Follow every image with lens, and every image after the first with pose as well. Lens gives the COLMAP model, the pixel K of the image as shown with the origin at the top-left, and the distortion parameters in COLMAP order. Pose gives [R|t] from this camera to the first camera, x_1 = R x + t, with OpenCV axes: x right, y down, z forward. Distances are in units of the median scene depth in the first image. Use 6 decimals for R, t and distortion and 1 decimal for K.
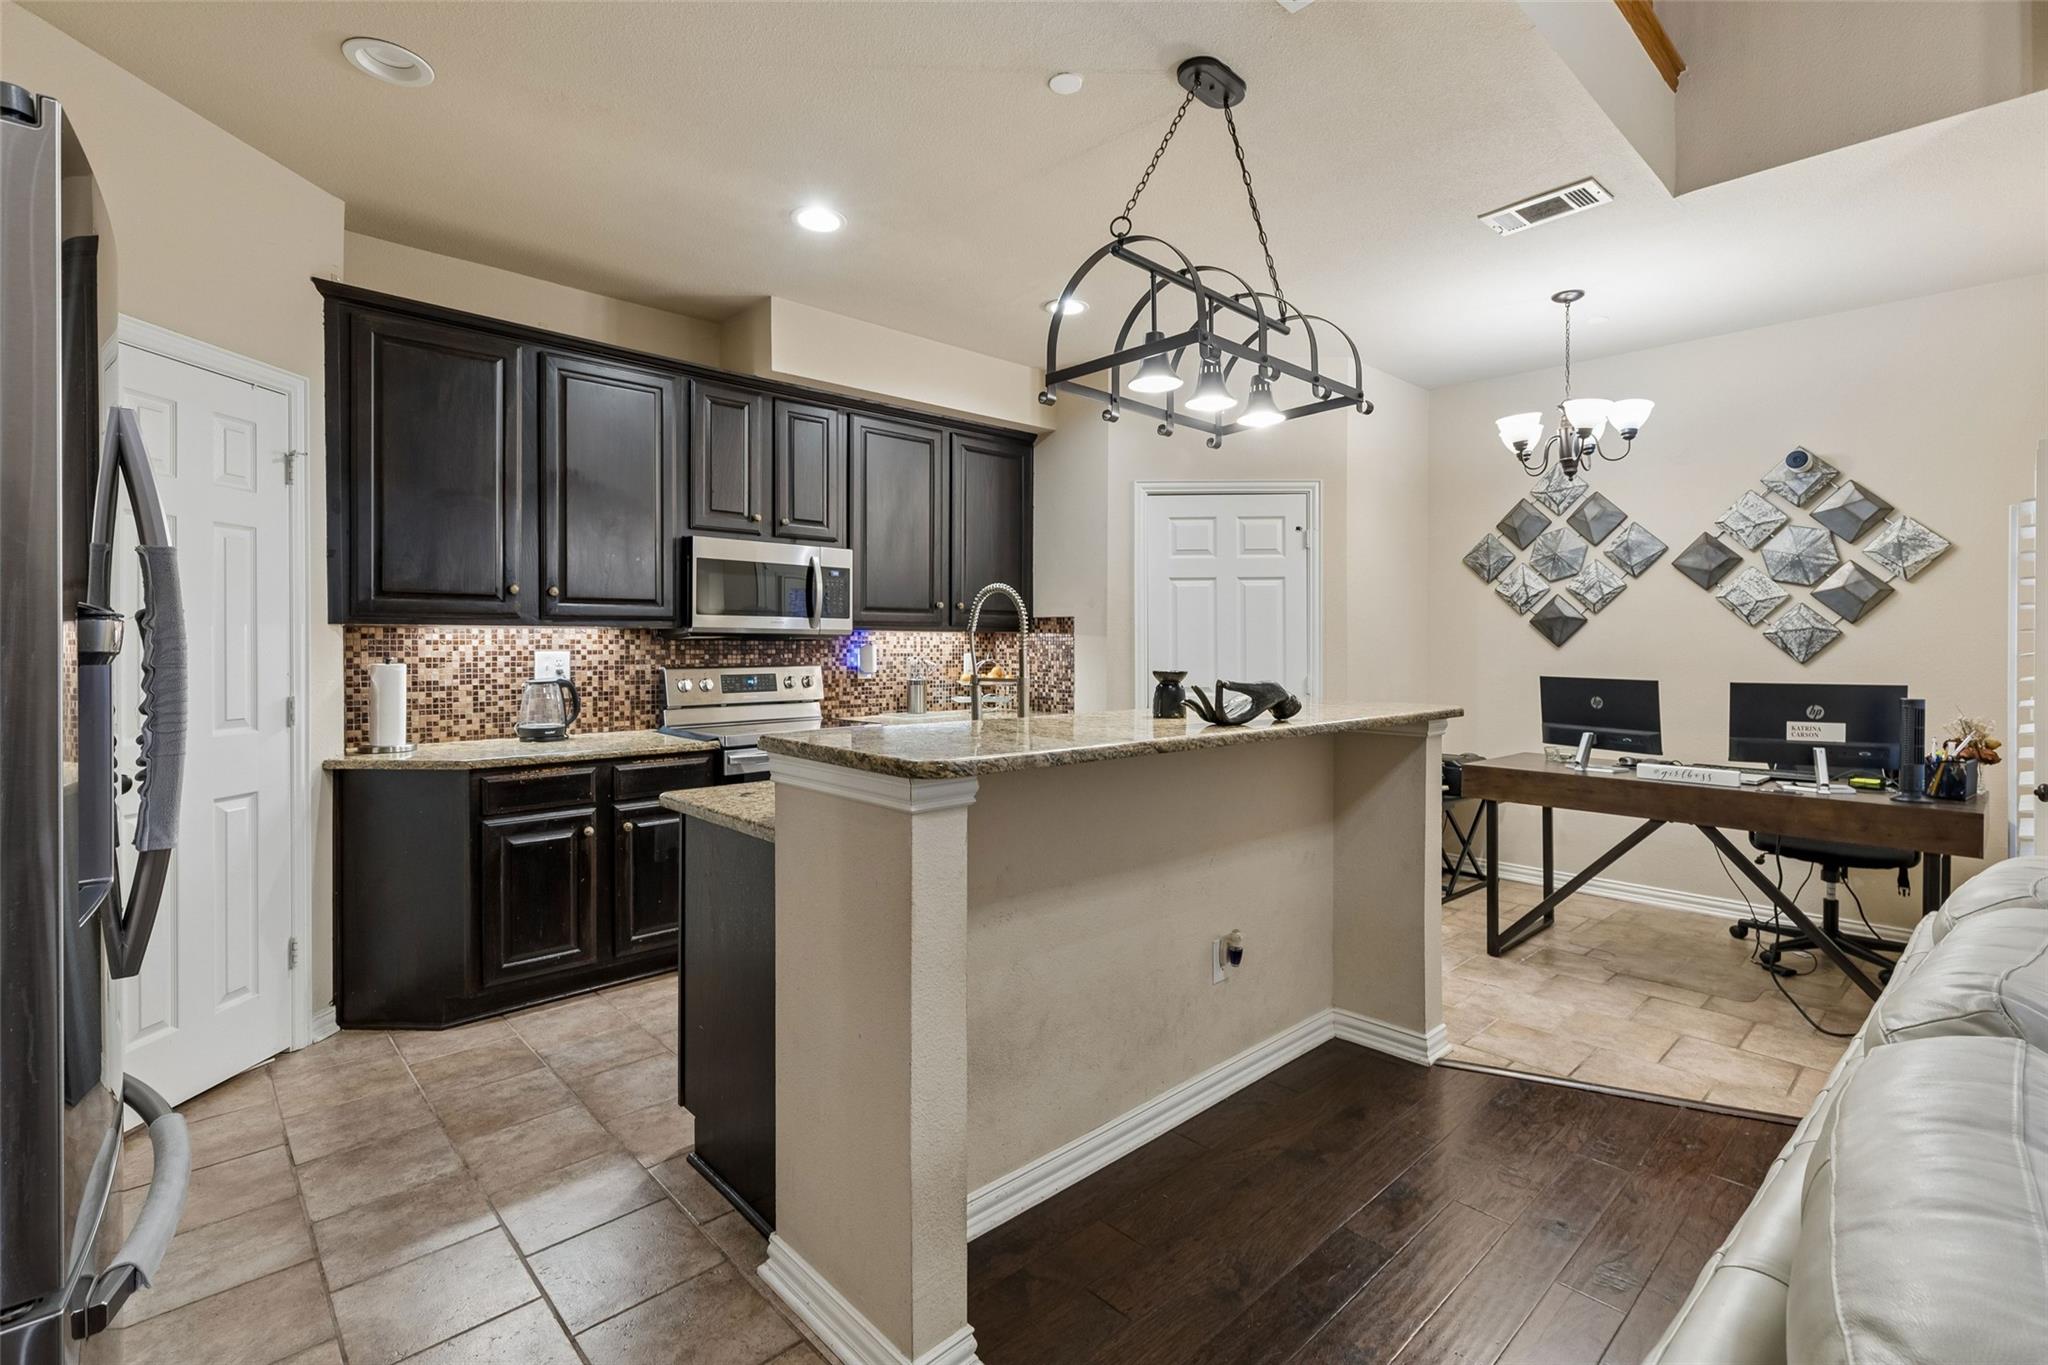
lens RADIAL K [[923.8, 0, 1035.1], [0, 923.8, 652.5], [0, 0, 1]] dist [0.003970, -0.001852]
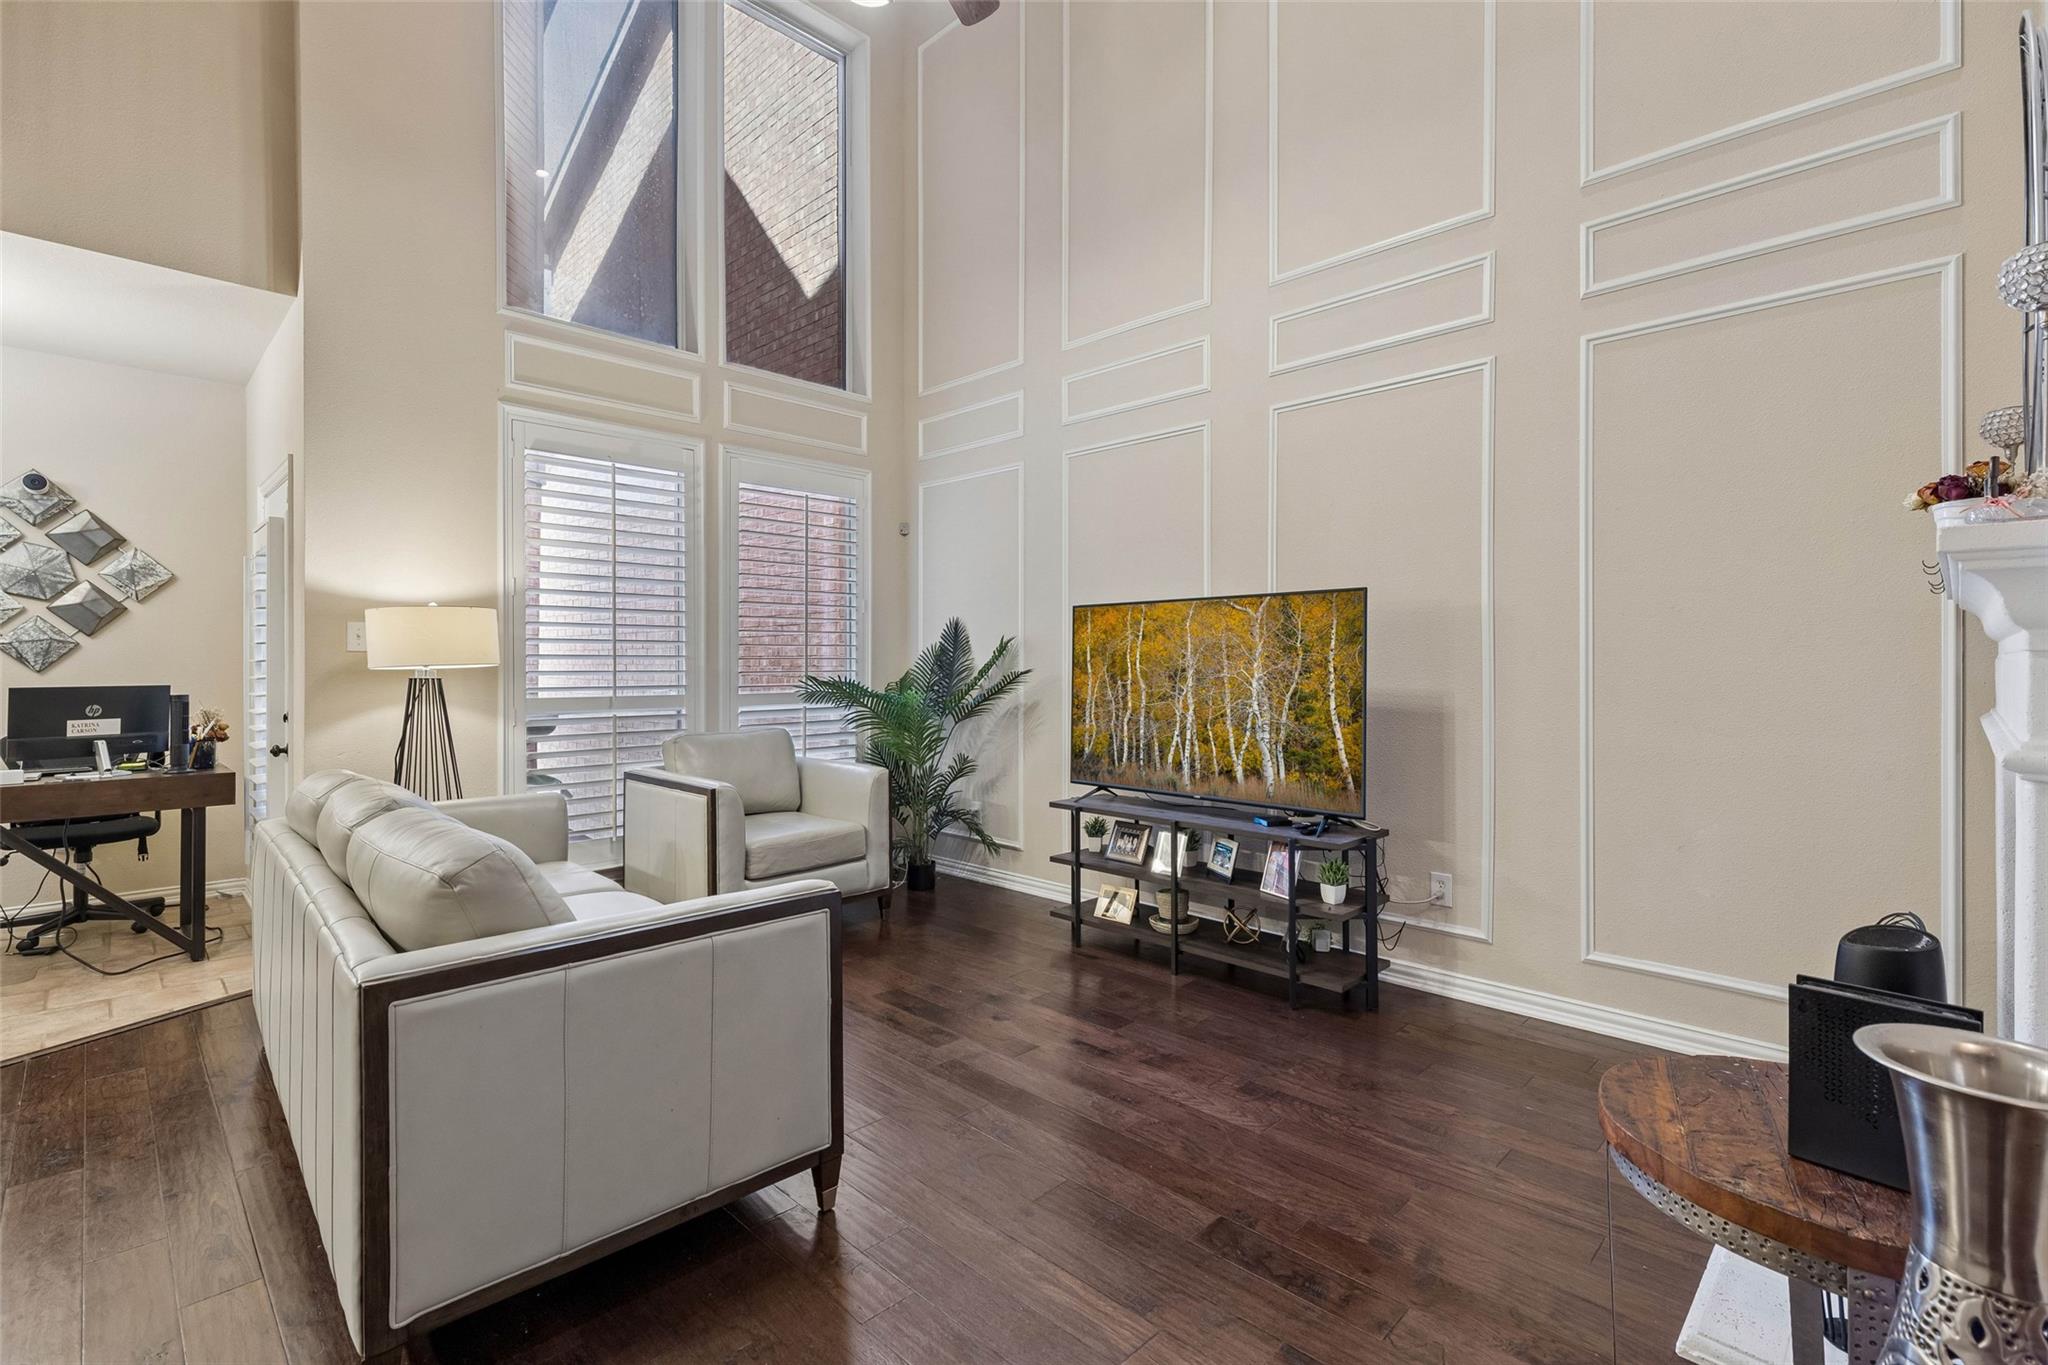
lens RADIAL K [[923.8, 0, 1036.8], [0, 923.8, 649.6], [0, 0, 1]] dist [0.003970, -0.001852]
pose [[-0.042214, 0.012608, 0.999029, -0.318238], [0.008883, 0.999886, -0.012244, 0.010051], [-0.999069, 0.008358, -0.042322, -0.122004]]
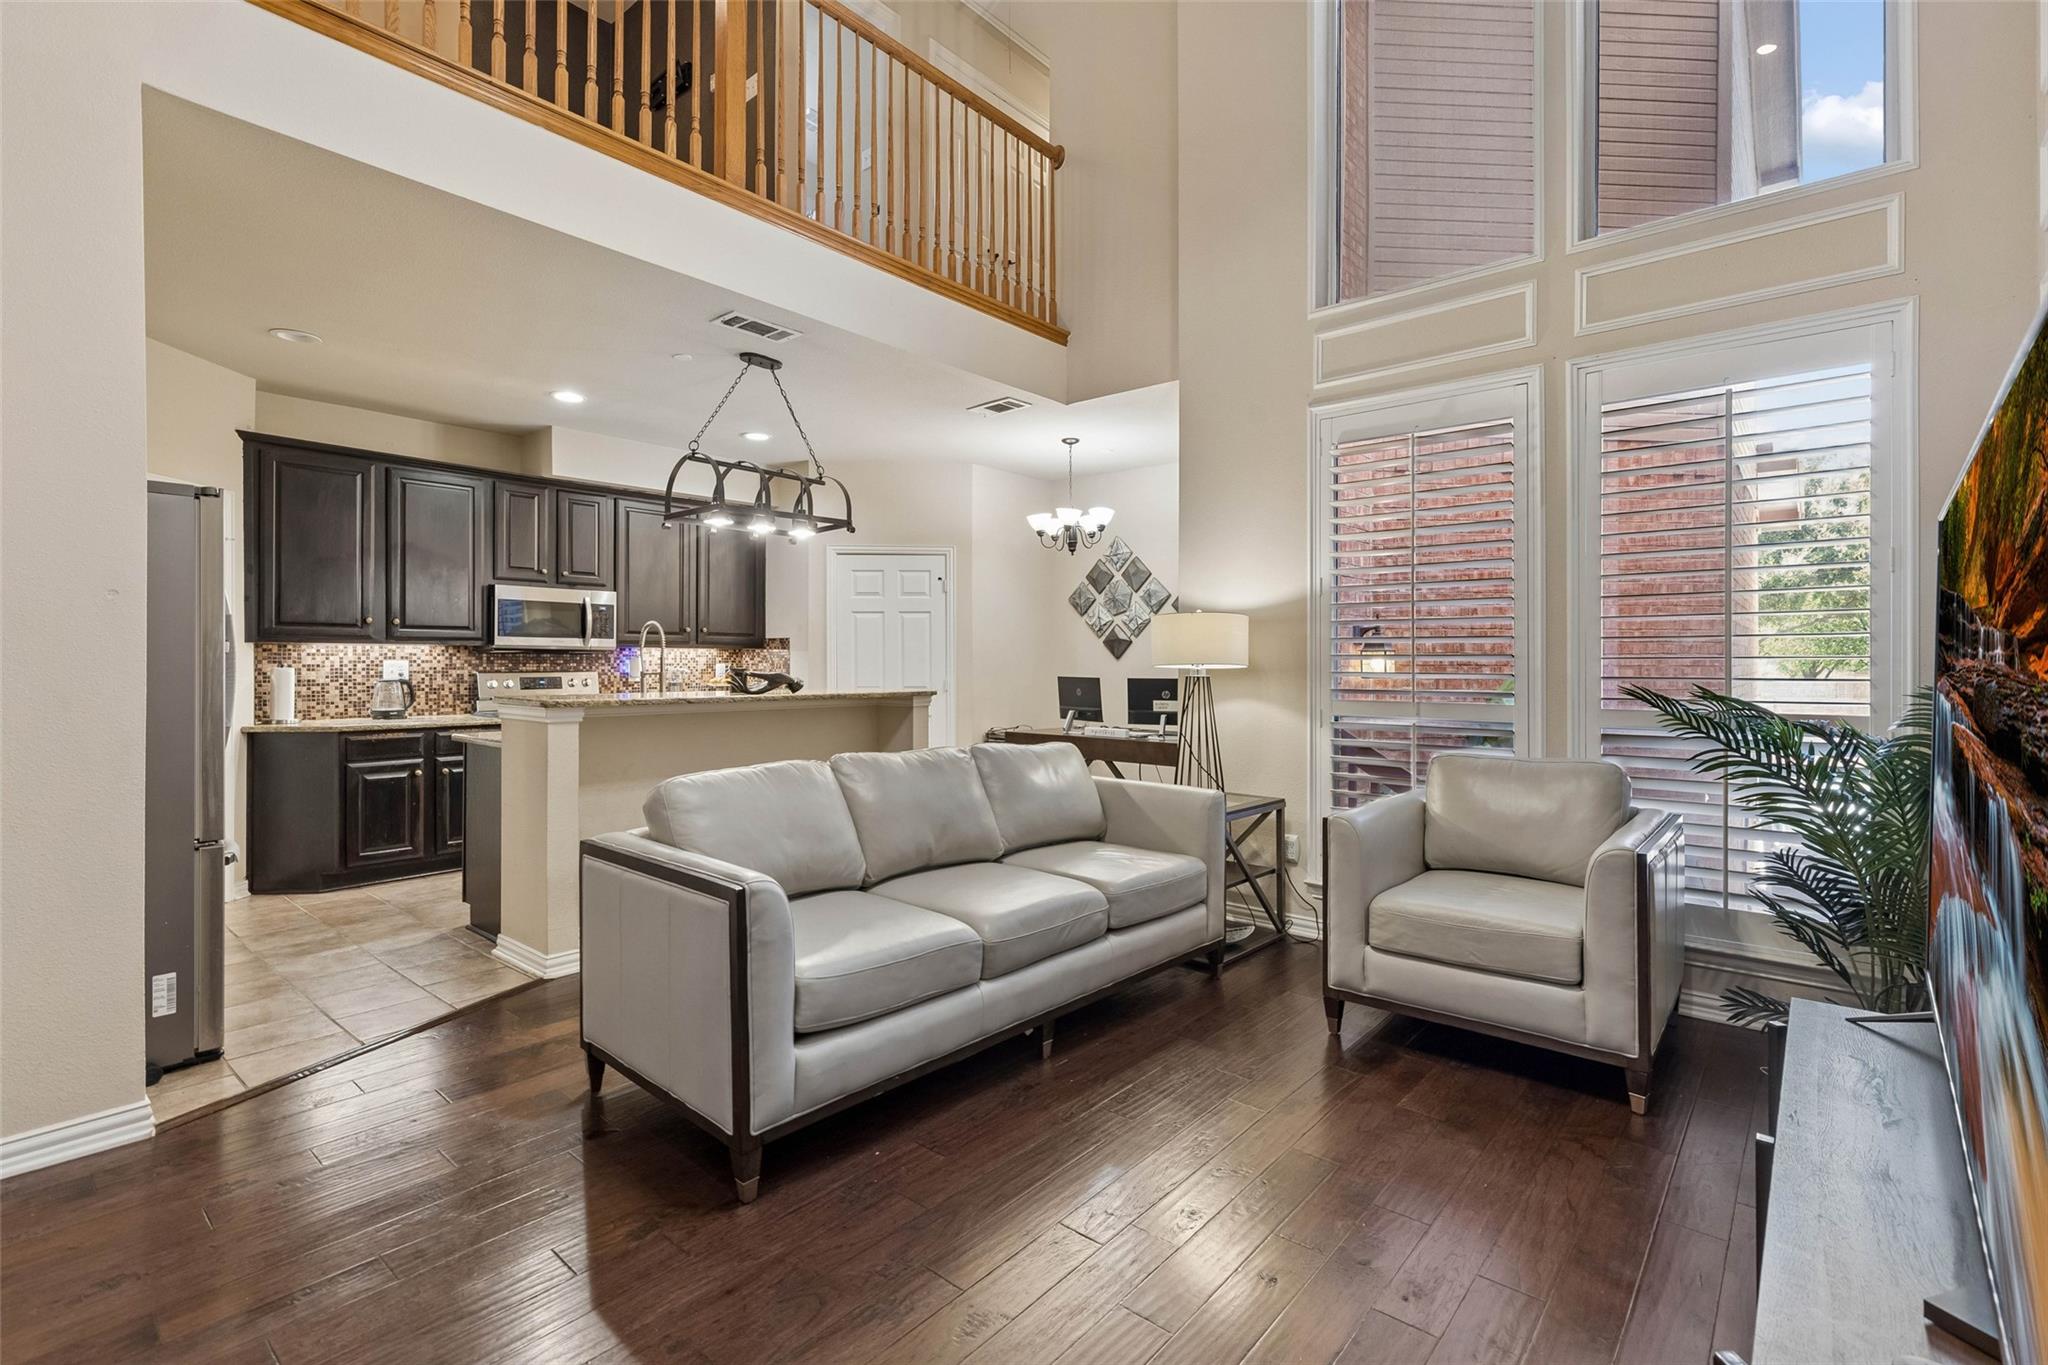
lens RADIAL K [[923.8, 0, 1035.6], [0, 923.8, 663.6], [0, 0, 1]] dist [0.003970, -0.001852]
pose [[0.993812, -0.000429, 0.111079, 0.337244], [0.001255, 0.999972, -0.007370, 0.015539], [-0.111073, 0.007464, 0.993784, -0.597092]]
